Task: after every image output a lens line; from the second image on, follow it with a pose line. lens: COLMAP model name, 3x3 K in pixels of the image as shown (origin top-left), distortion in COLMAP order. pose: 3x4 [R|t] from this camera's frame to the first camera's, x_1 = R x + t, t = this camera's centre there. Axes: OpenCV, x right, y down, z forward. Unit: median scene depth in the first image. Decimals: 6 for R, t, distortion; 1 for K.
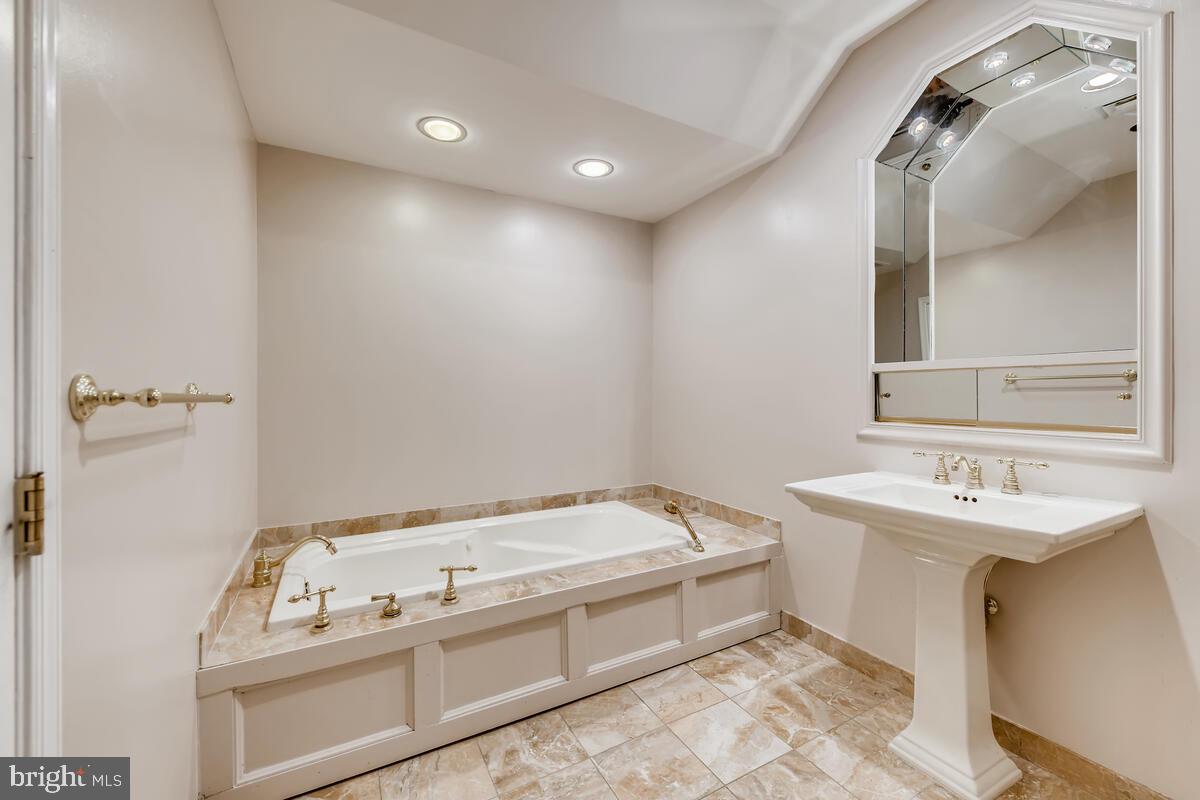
lens RADIAL K [[493.1, 0, 607.3], [0, 493.1, 392.6], [0, 0, 1]] dist [0.008575, -0.001945]
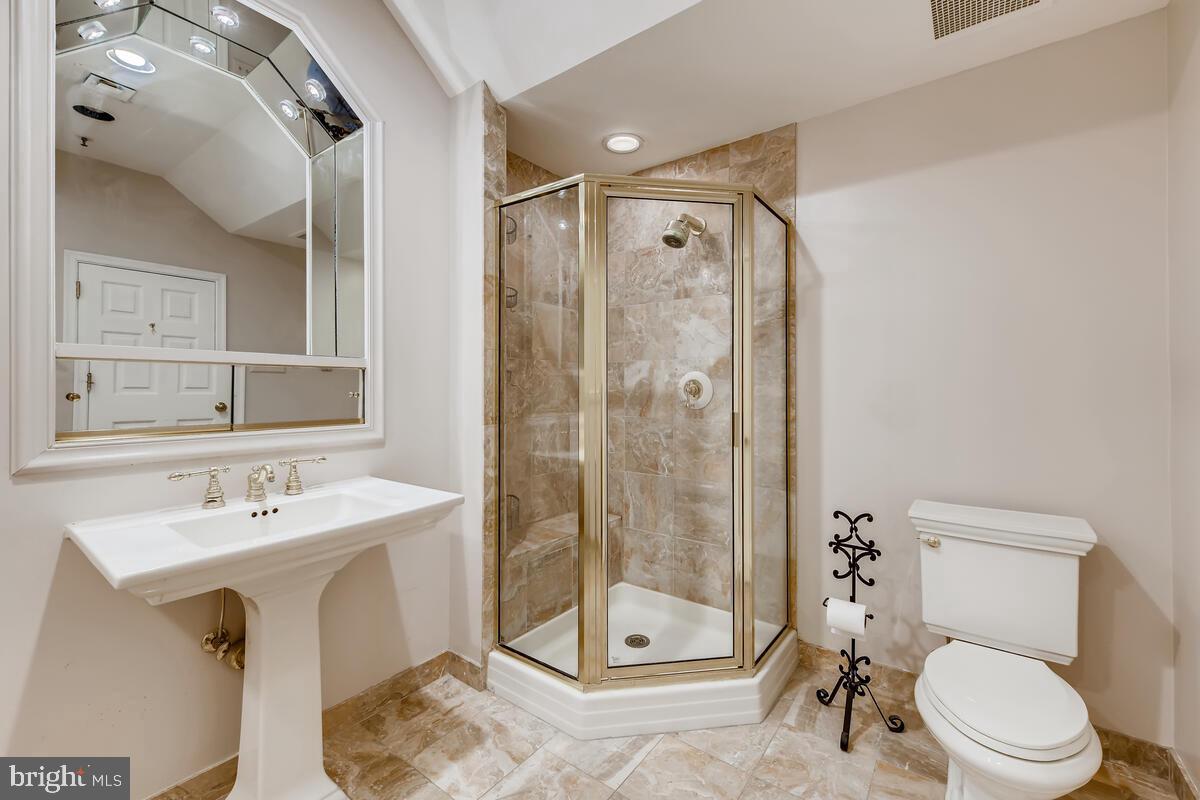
lens RADIAL K [[493.1, 0, 599.2], [0, 493.1, 390.8], [0, 0, 1]] dist [0.008575, -0.001945]
pose [[-0.409214, 0.005269, 0.912423, -0.253903], [0.002783, 0.999986, -0.004527, 0.003904], [-0.912434, 0.000687, -0.409223, 0.660304]]
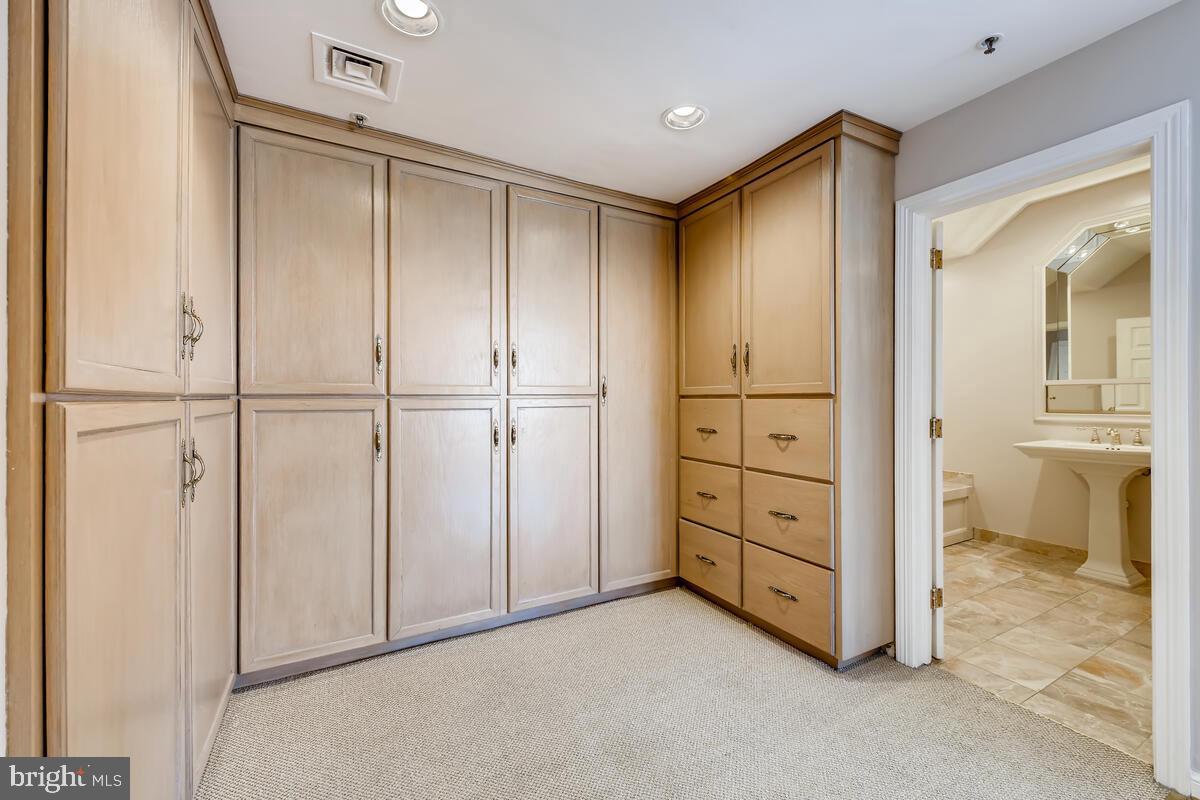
lens RADIAL K [[493.1, 0, 607.6], [0, 493.1, 397.6], [0, 0, 1]] dist [0.008575, -0.001945]
pose [[1.000000, 0.000895, 0.000322, -1.058708], [-0.000893, 0.999988, -0.004803, 0.013668], [-0.000326, 0.004803, 0.999988, -0.806409]]
